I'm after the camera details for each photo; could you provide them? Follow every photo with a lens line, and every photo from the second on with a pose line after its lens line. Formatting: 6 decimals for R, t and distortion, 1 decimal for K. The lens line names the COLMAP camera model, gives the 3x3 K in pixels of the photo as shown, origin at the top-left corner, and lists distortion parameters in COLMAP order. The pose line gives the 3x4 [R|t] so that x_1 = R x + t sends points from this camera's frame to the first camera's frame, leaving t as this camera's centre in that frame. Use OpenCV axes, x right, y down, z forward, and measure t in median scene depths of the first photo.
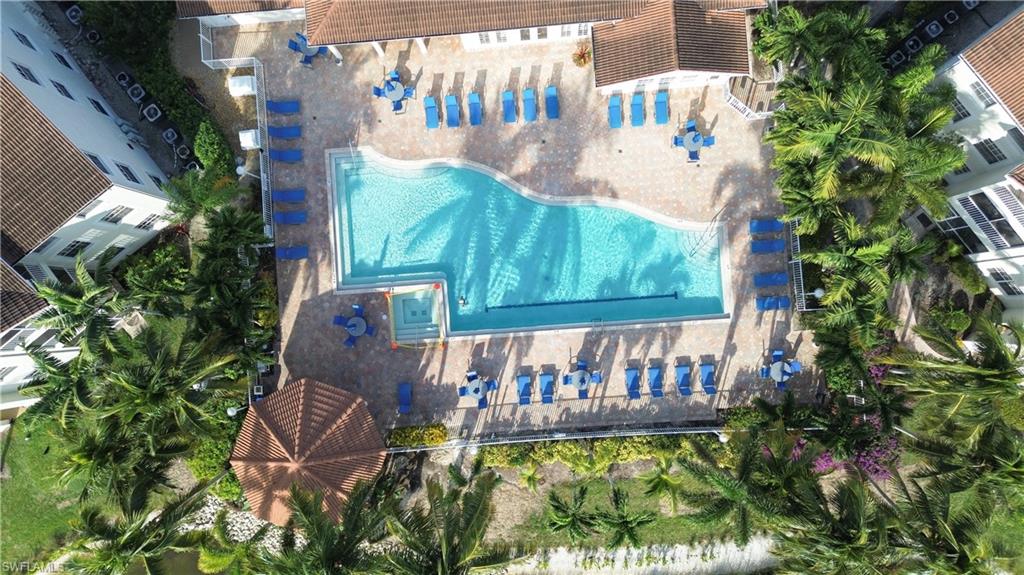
lens RADIAL K [[727.7, 0, 516.2], [0, 727.7, 288.4], [0, 0, 1]] dist [0.067458, -0.077124]
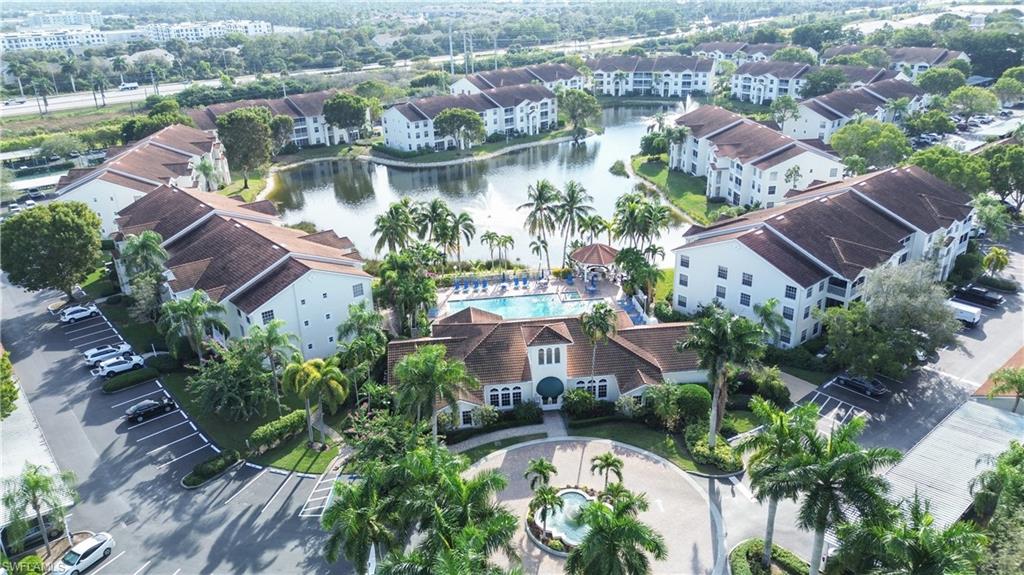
lens RADIAL K [[727.7, 0, 516.2], [0, 727.7, 288.4], [0, 0, 1]] dist [0.067458, -0.077124]
pose [[-0.996082, 0.087094, -0.015359, 0.086399], [-0.044698, -0.345933, 0.937194, -2.327368], [0.076310, 0.934208, 0.348470, 0.088230]]
